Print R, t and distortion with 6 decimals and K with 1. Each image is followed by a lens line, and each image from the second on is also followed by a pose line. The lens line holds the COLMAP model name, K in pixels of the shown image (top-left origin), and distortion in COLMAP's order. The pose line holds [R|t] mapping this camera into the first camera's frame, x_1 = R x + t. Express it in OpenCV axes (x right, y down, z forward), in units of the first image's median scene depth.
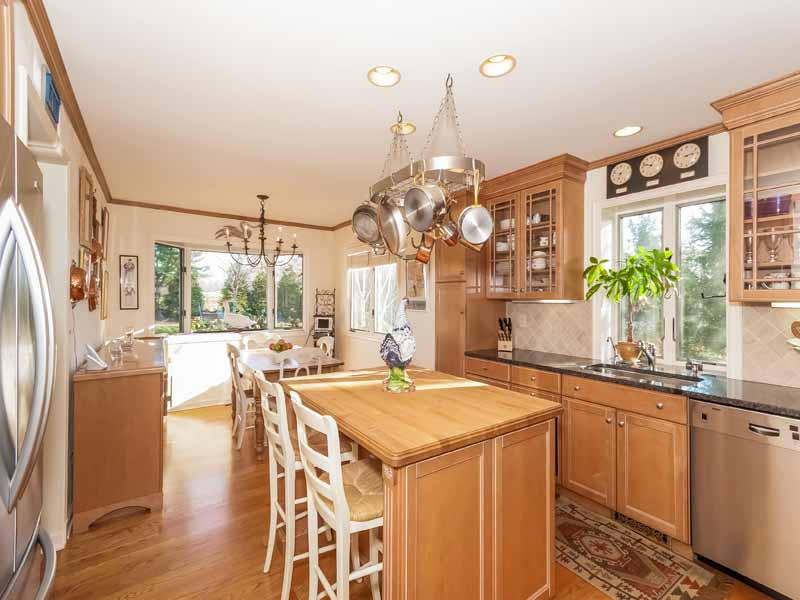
lens RADIAL K [[356.9, 0, 398.0], [0, 356.9, 304.5], [0, 0, 1]] dist [0.020507, 0.000191]
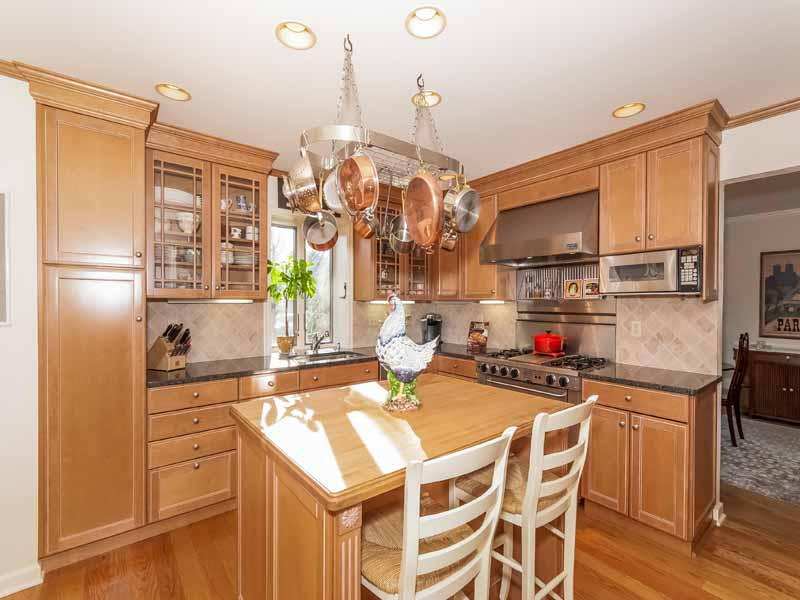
lens RADIAL K [[356.9, 0, 398.0], [0, 356.9, 304.5], [0, 0, 1]] dist [0.020507, 0.000191]
pose [[-0.059084, -0.010940, 0.998193, -0.522010], [0.012949, 0.999847, 0.011725, -0.005292], [-0.998169, 0.013619, -0.058934, 0.682543]]
